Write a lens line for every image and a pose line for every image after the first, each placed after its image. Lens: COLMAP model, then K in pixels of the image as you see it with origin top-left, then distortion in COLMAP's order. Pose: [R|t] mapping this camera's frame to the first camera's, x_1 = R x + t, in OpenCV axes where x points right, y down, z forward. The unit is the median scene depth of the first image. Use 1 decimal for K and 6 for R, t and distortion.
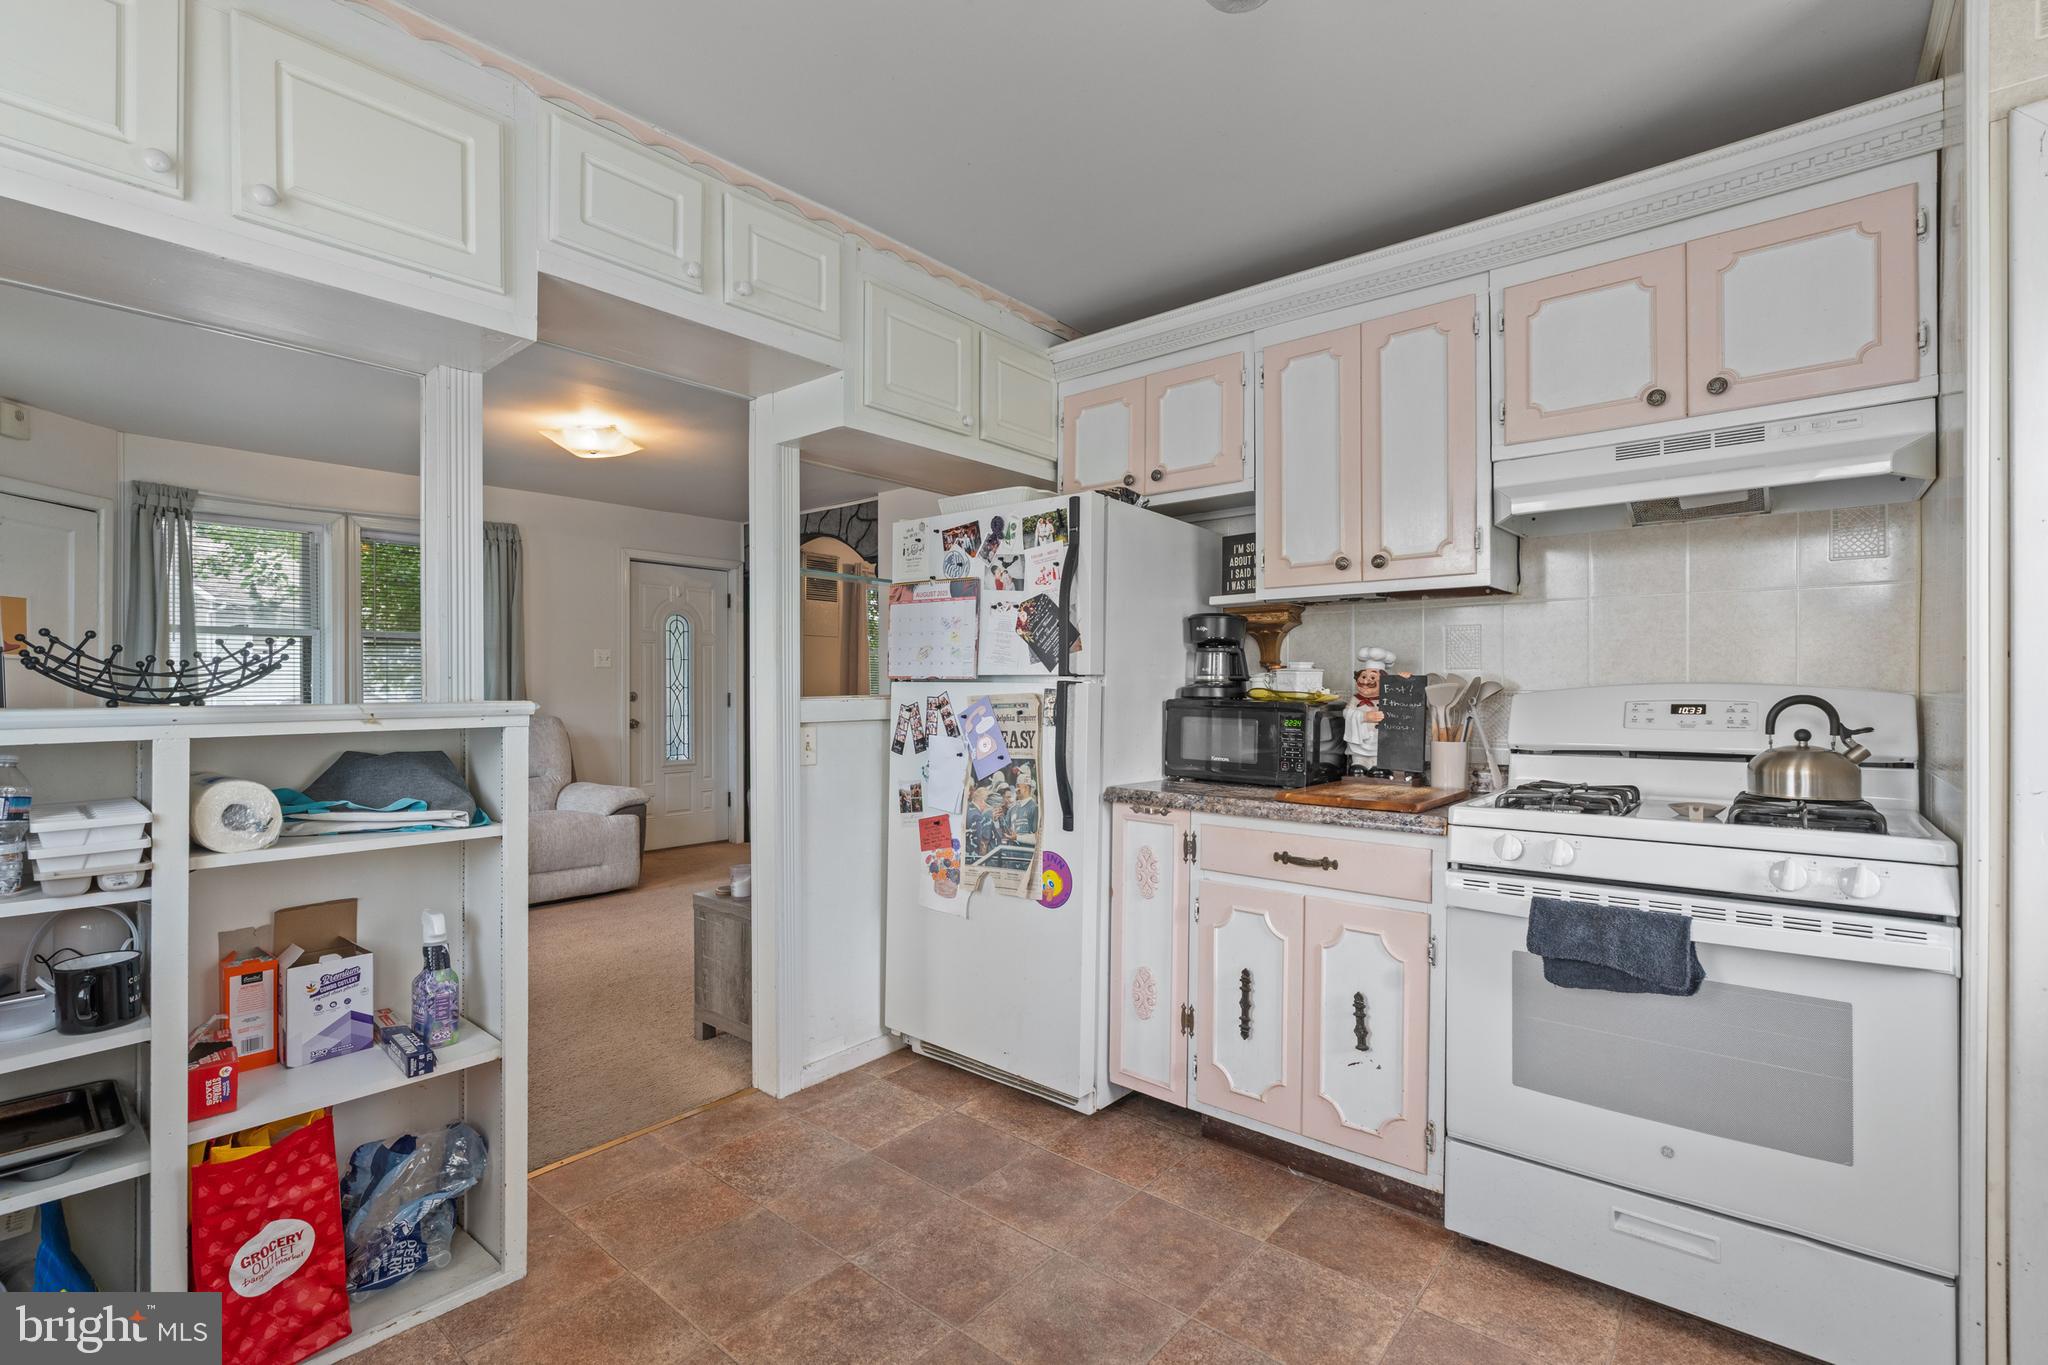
lens RADIAL K [[922.2, 0, 1027.1], [0, 922.2, 674.5], [0, 0, 1]] dist [-0.004151, 0.000993]
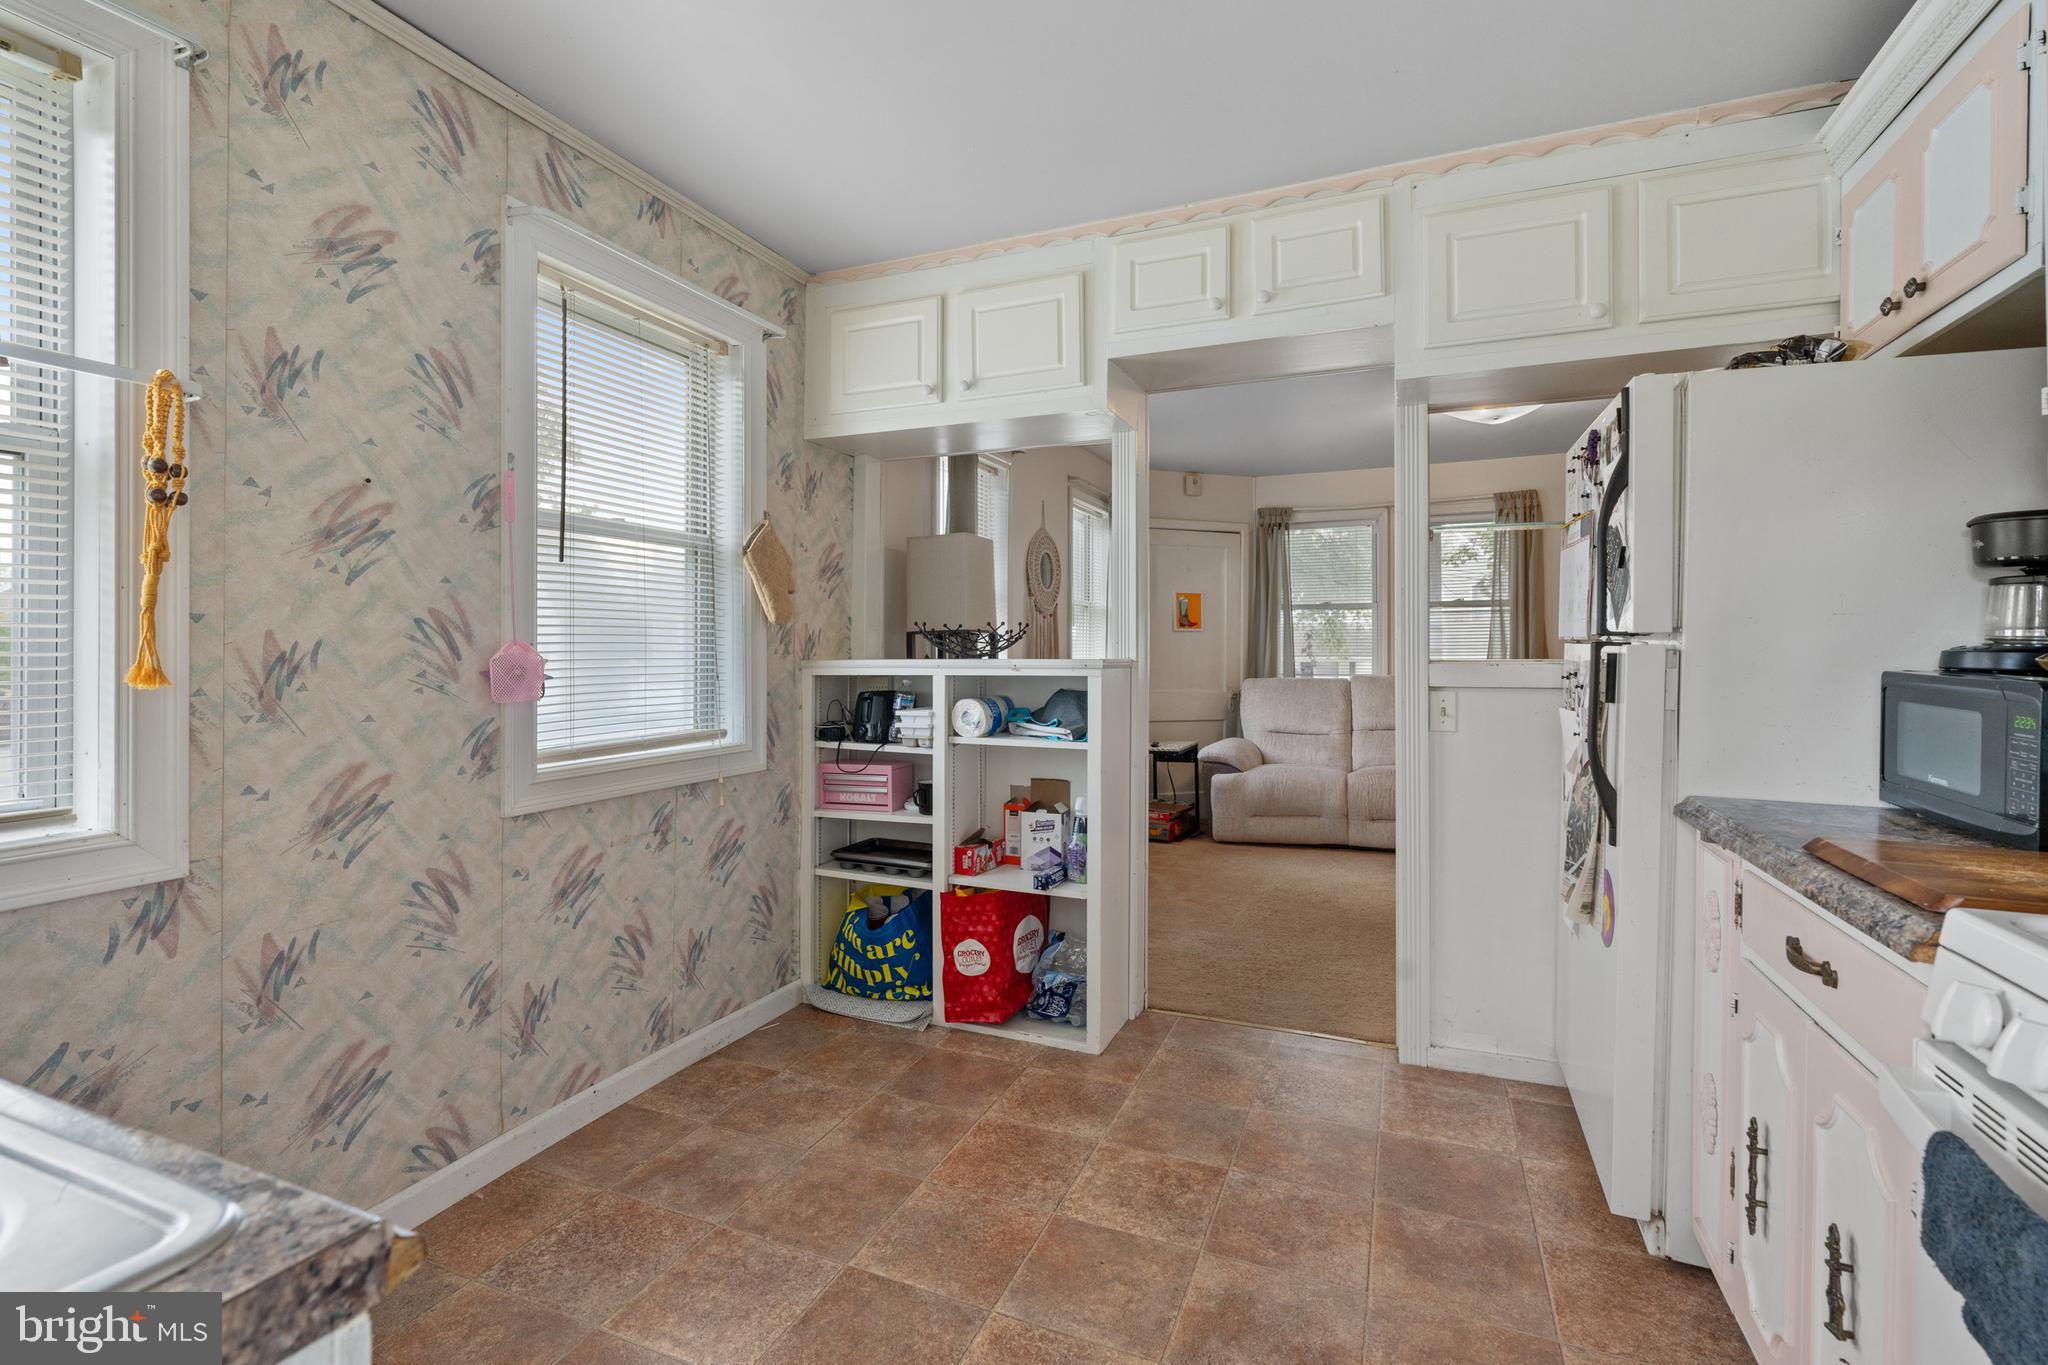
lens RADIAL K [[943.5, 0, 1027.0], [0, 943.5, 636.8], [0, 0, 1]] dist [-0.001453, 0.000208]
pose [[0.299830, -0.010341, -0.953937, 0.850953], [0.012017, 0.999903, -0.007063, 0.002659], [0.953917, -0.009346, 0.299925, 0.451625]]
